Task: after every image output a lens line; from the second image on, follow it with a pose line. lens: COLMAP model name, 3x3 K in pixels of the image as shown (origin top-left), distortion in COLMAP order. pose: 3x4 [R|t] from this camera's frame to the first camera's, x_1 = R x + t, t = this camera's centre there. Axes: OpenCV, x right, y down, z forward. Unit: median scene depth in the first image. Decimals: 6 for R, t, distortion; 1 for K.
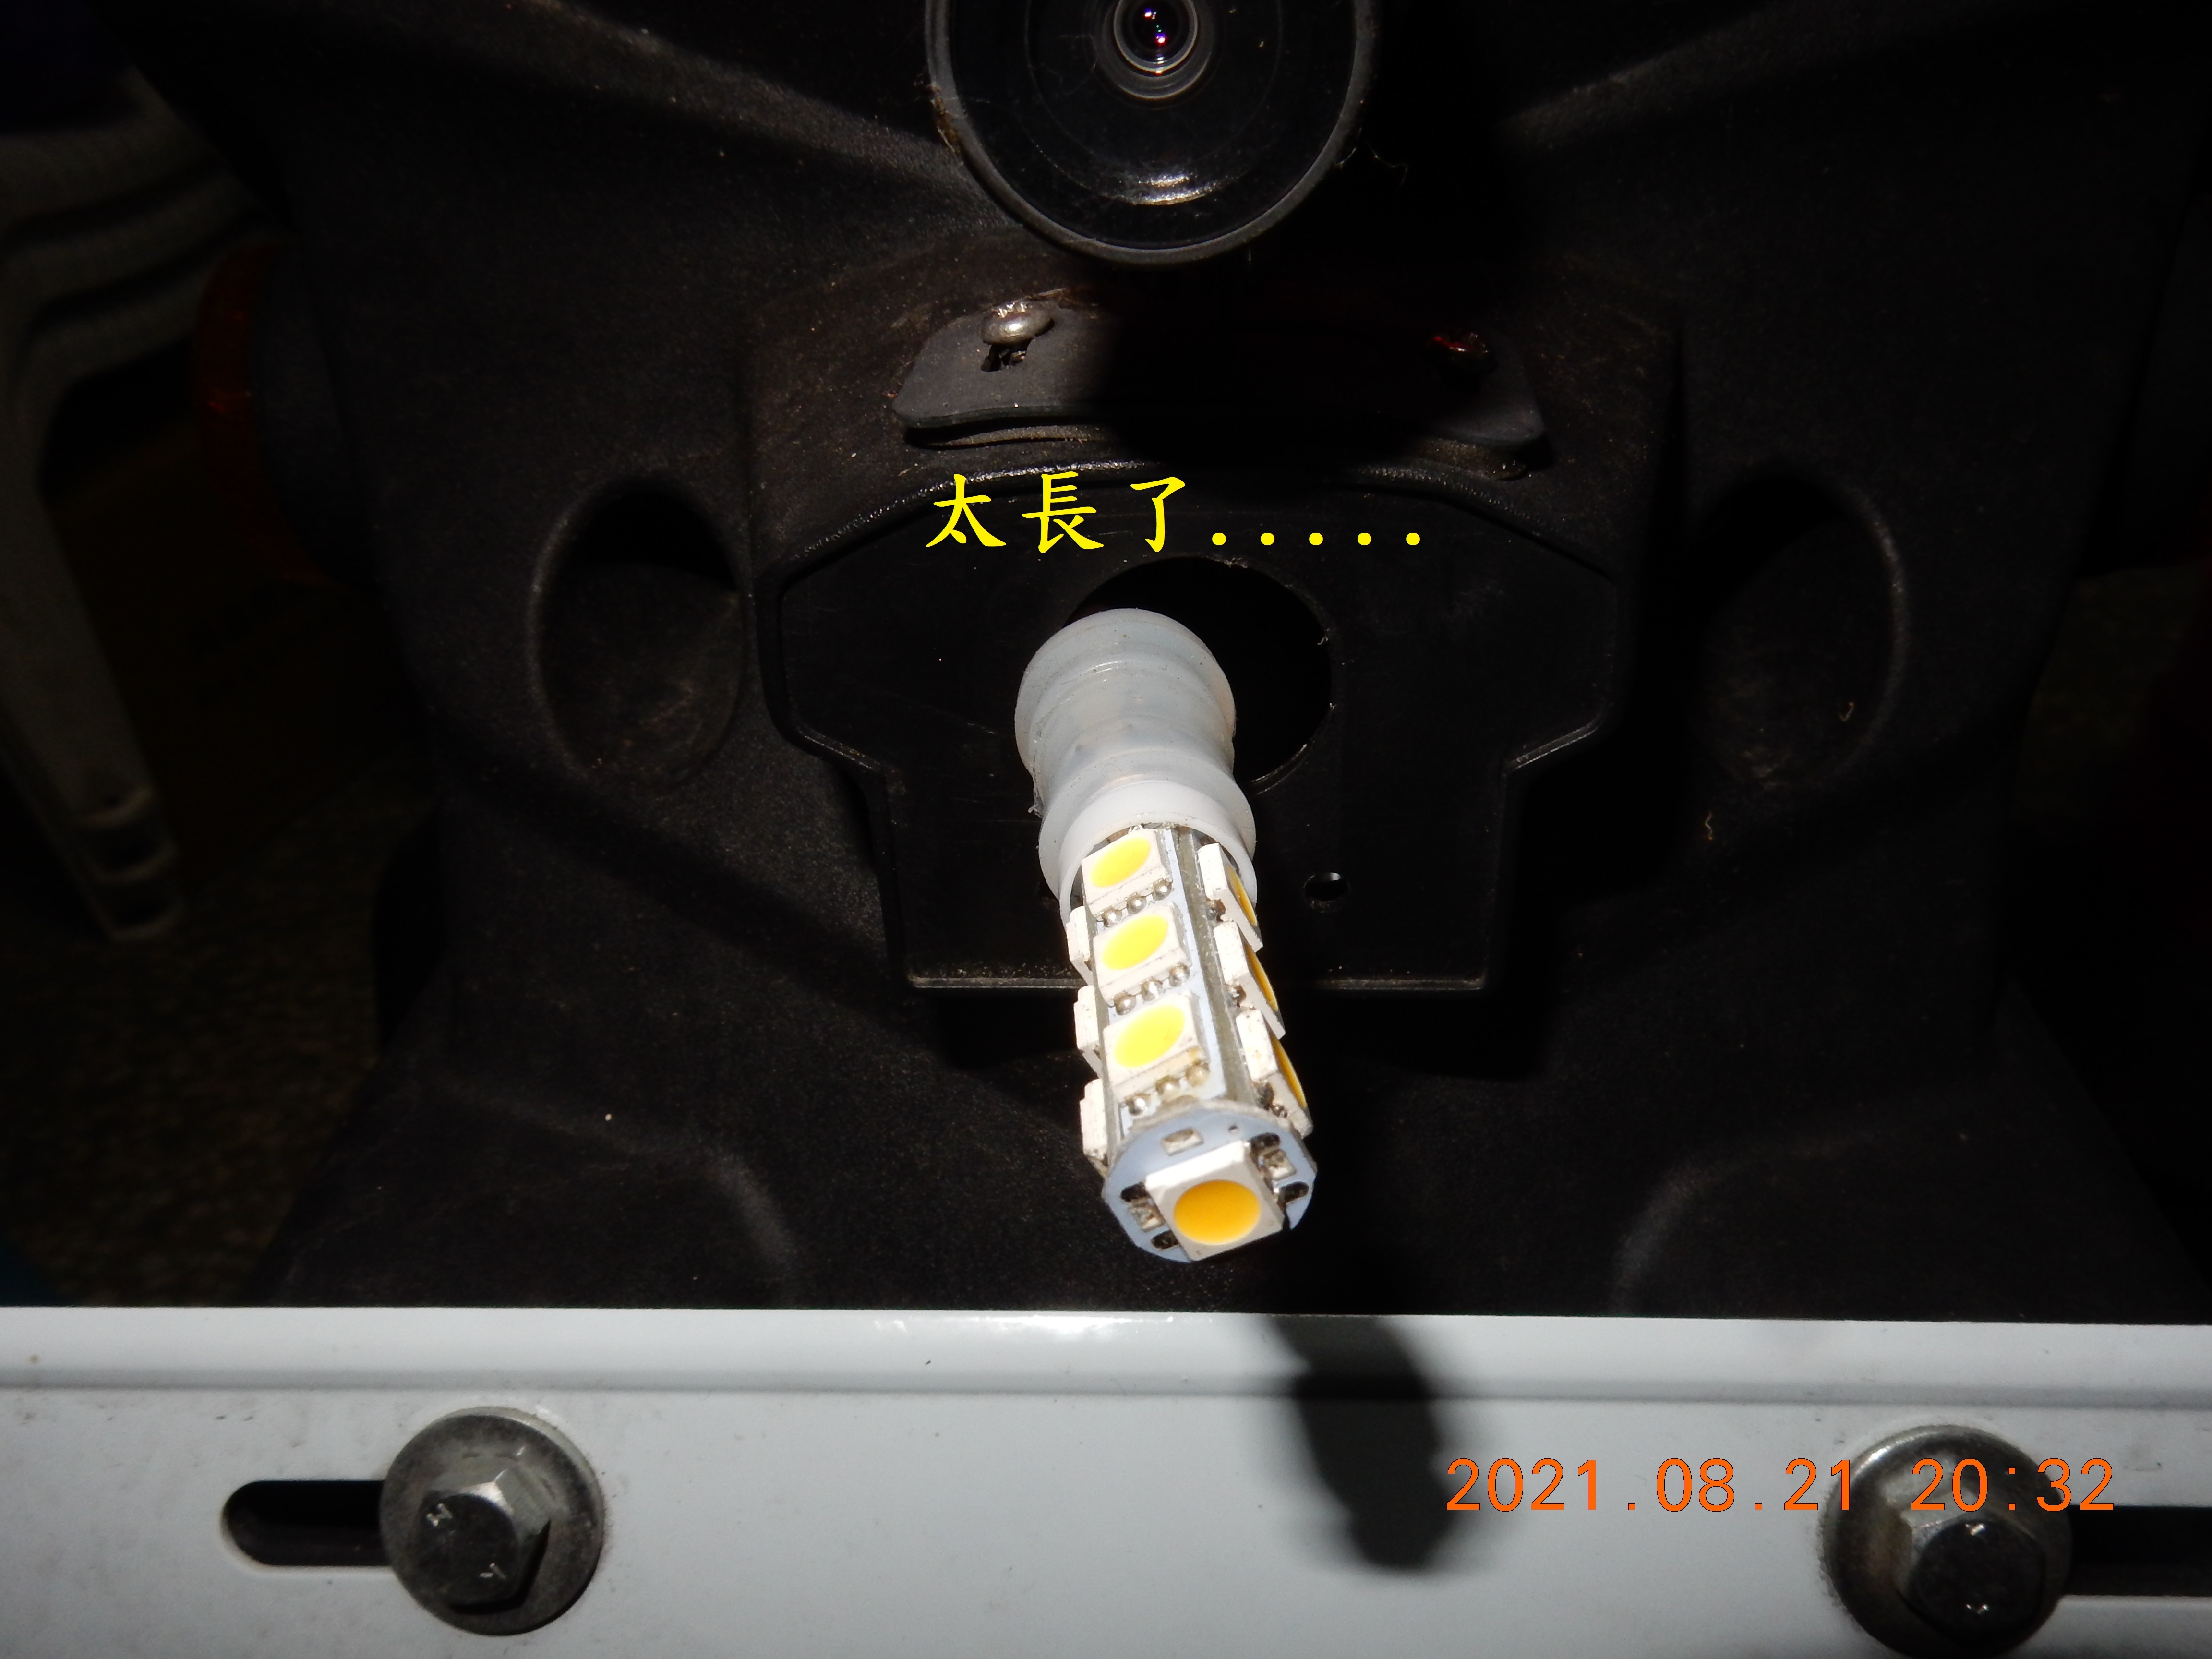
lens RADIAL K [[1656.2, 0, 1105.3], [0, 1656.2, 844.9], [0, 0, 1]] dist [0.010174, -0.013675]
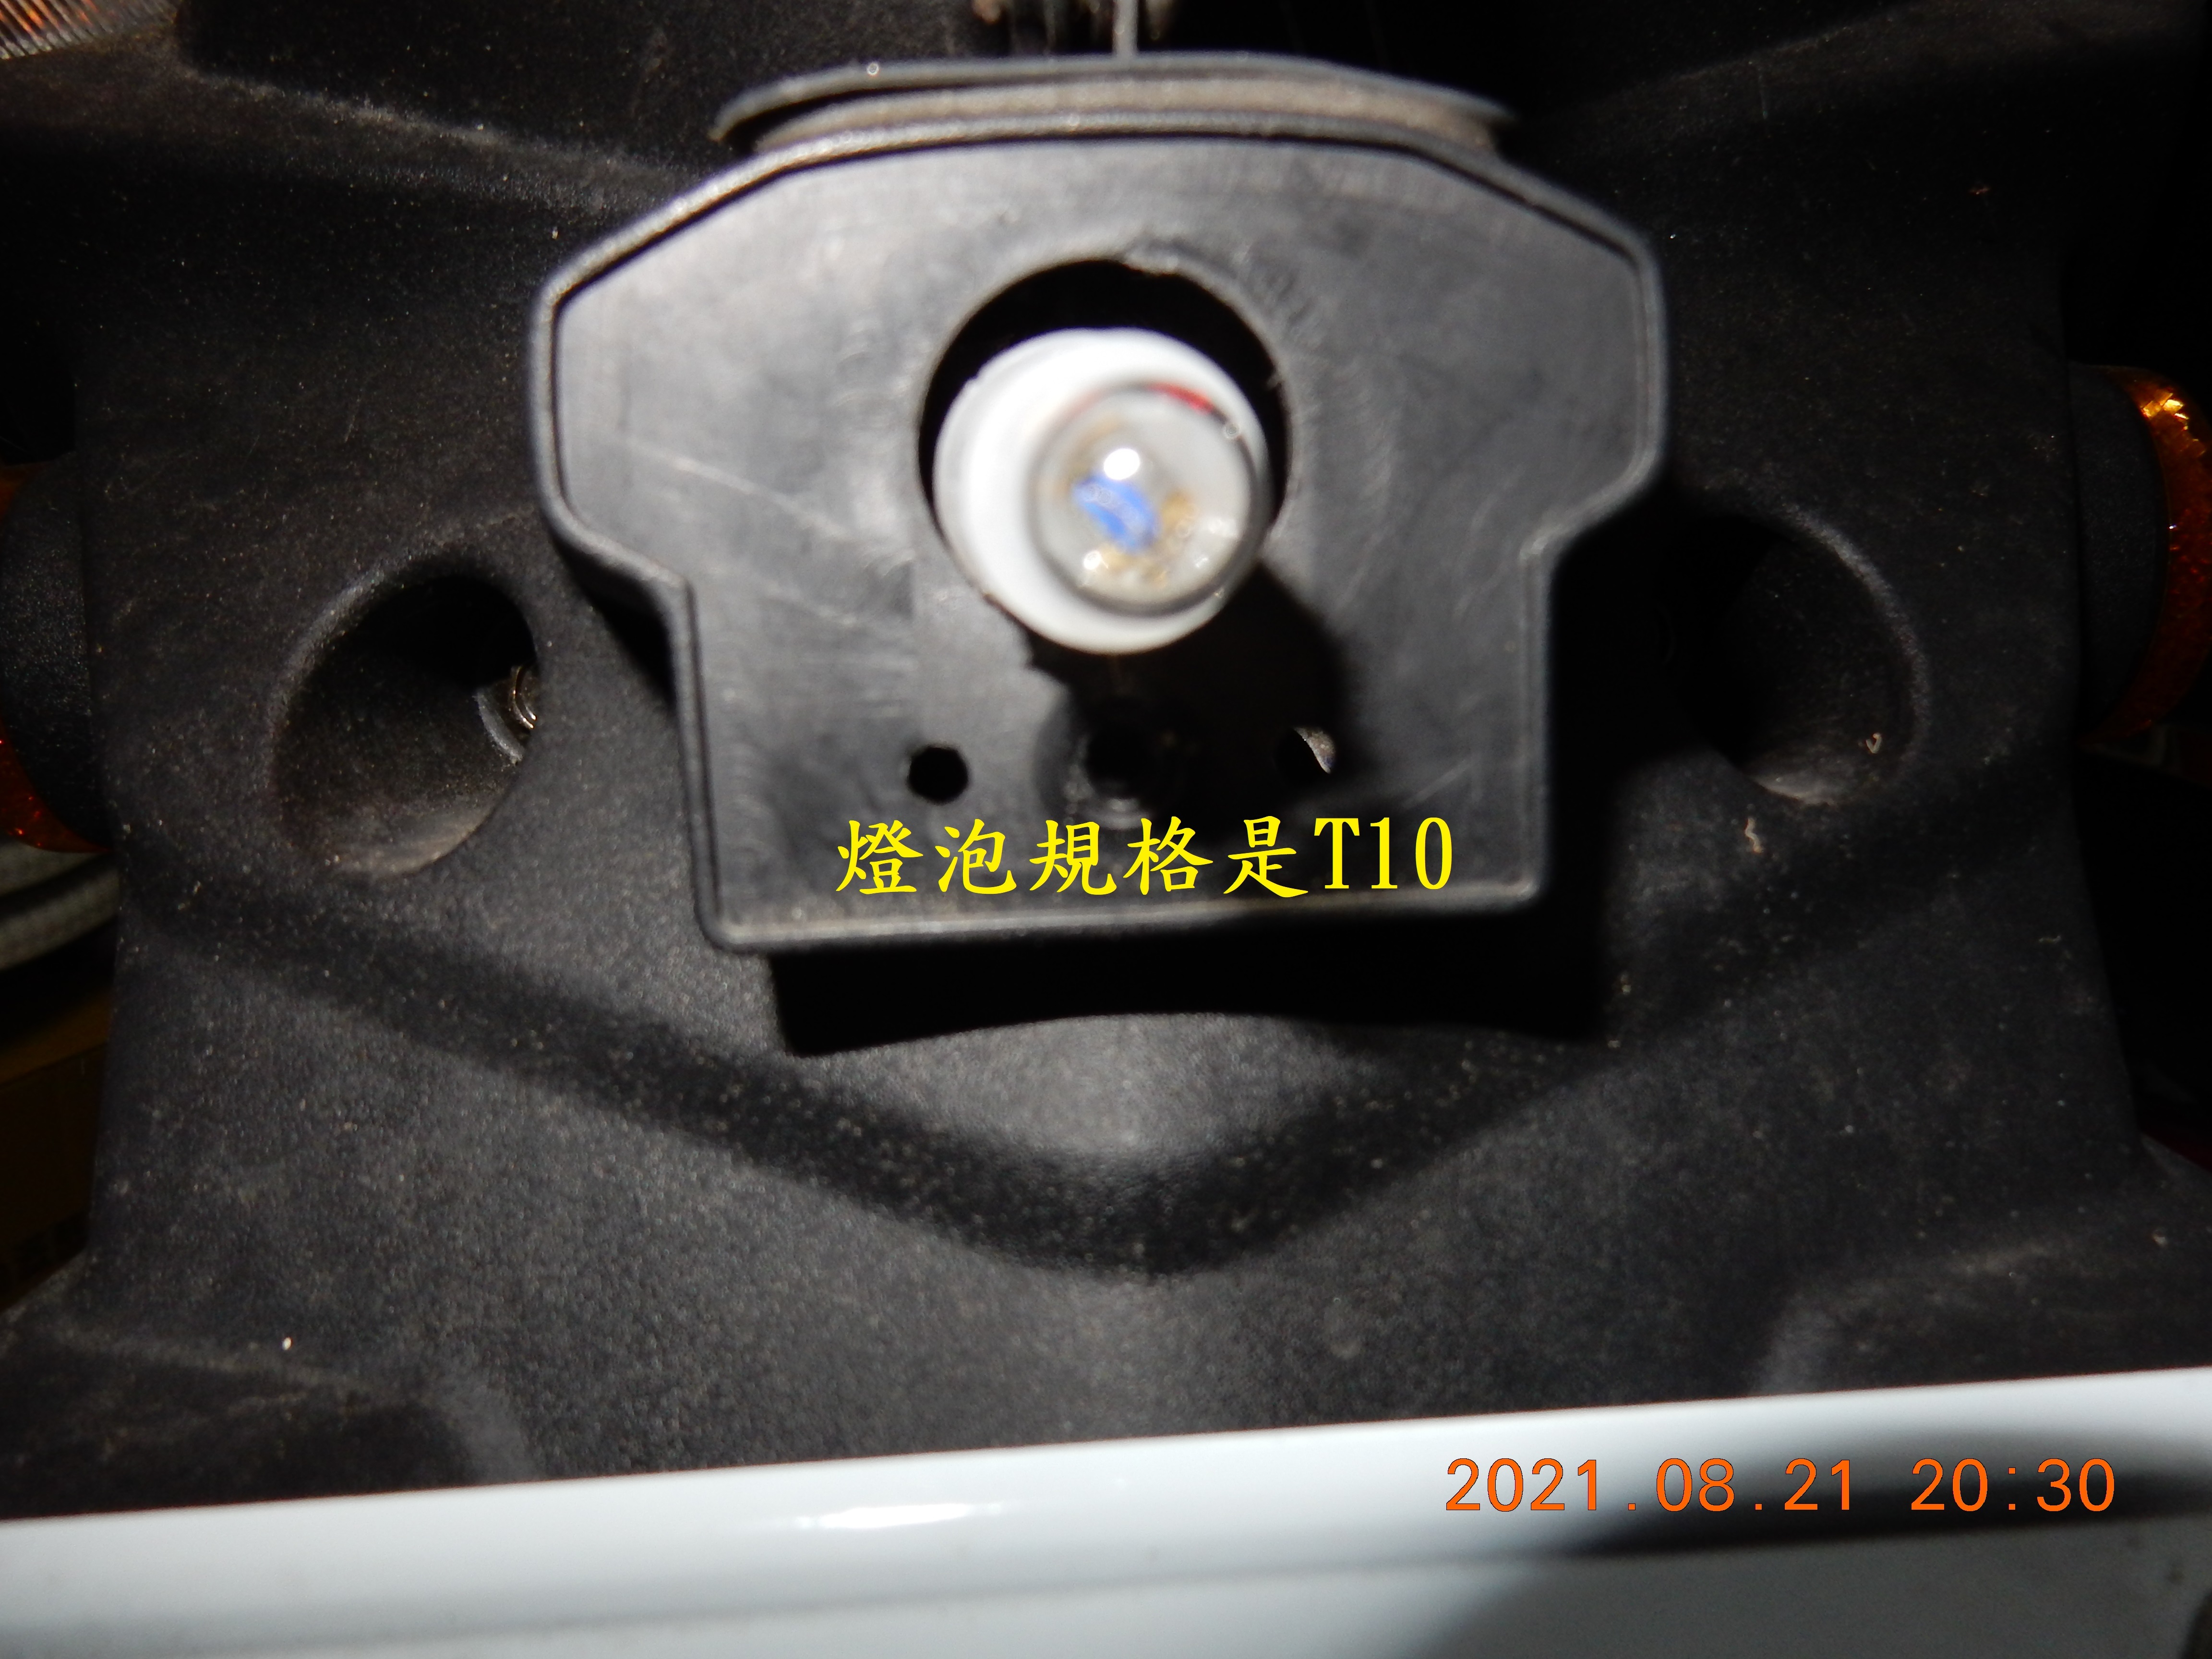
lens RADIAL K [[1656.2, 0, 1110.8], [0, 1656.2, 828.1], [0, 0, 1]] dist [0.010174, -0.013675]
pose [[0.996263, -0.026776, 0.082120, -0.009448], [0.056429, 0.921569, -0.384092, 0.269225], [-0.065395, 0.387290, 0.919636, 0.277197]]
